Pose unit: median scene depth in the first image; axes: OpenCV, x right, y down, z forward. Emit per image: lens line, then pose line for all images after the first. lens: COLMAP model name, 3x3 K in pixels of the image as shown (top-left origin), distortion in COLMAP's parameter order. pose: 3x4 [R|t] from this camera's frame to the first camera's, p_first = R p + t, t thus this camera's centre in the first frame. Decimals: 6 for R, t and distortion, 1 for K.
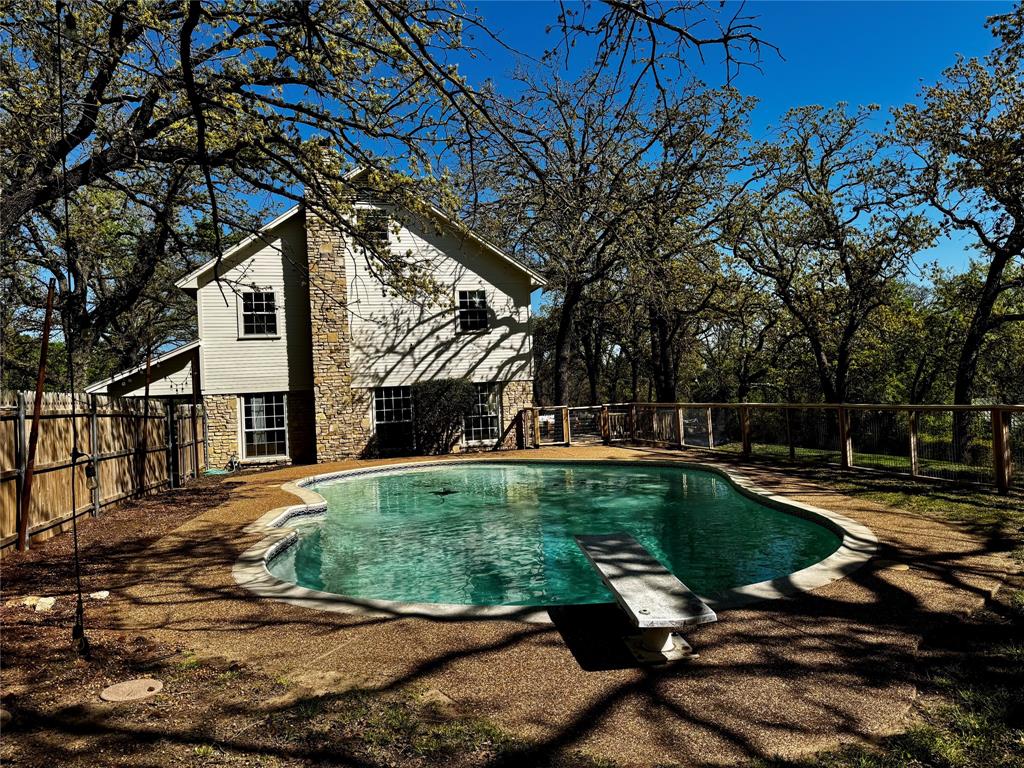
lens RADIAL K [[708.8, 0, 512.0], [0, 708.8, 384.0], [0, 0, 1]] dist [0.058775, -0.071620]
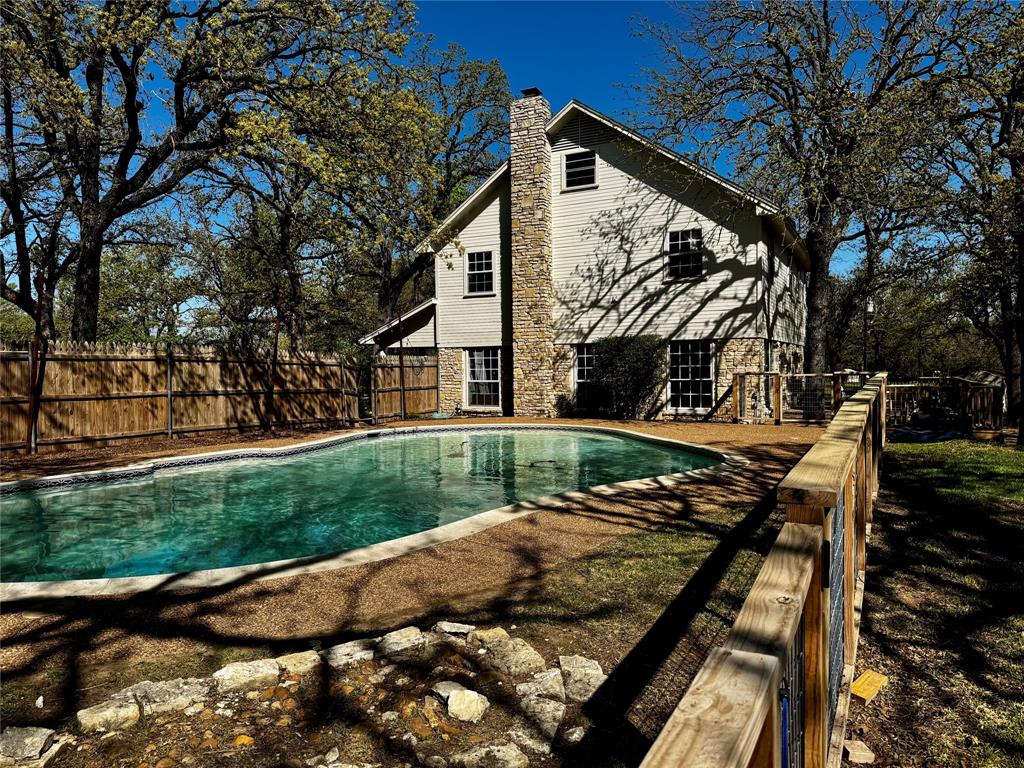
lens RADIAL K [[712.8, 0, 492.3], [0, 712.8, 387.1], [0, 0, 1]] dist [0.097263, -0.077831]
pose [[0.734815, 0.058685, -0.675724, 0.368012], [-0.012062, 0.997223, 0.073490, -0.006303], [0.678160, -0.045851, 0.733482, 0.209842]]
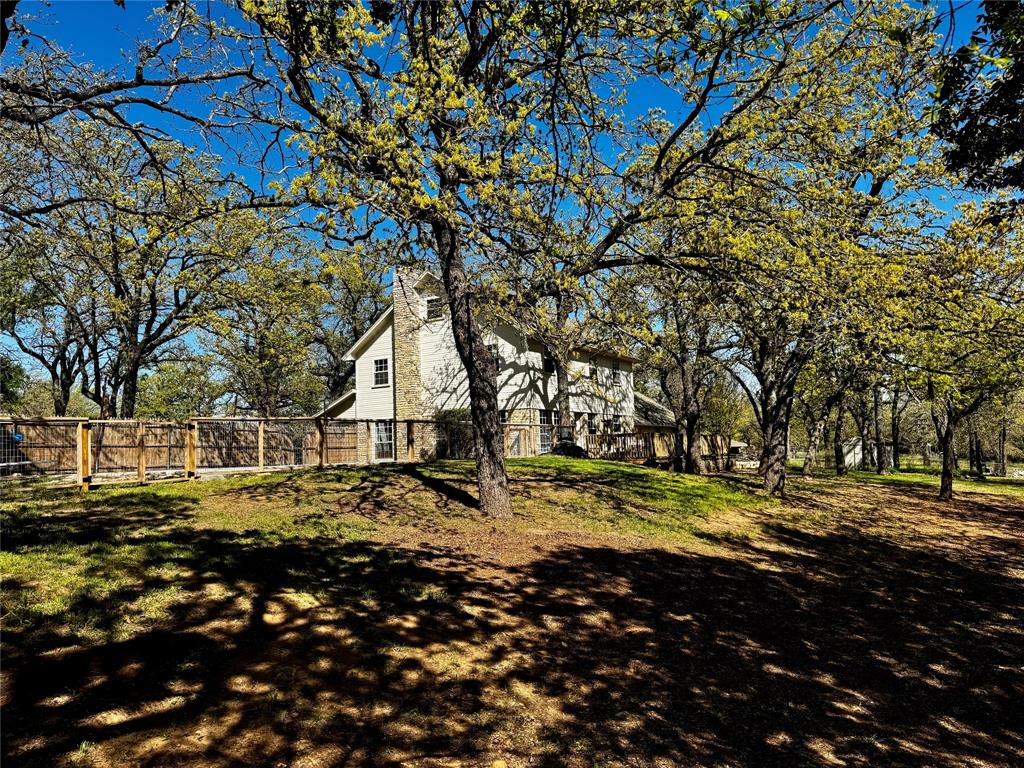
lens RADIAL K [[708.8, 0, 512.0], [0, 708.8, 384.0], [0, 0, 1]] dist [0.058775, -0.071620]
pose [[0.700576, -0.048126, -0.711953, 0.973708], [0.013225, 0.998427, -0.054477, 0.021504], [0.713455, 0.028749, 0.700111, 0.059784]]
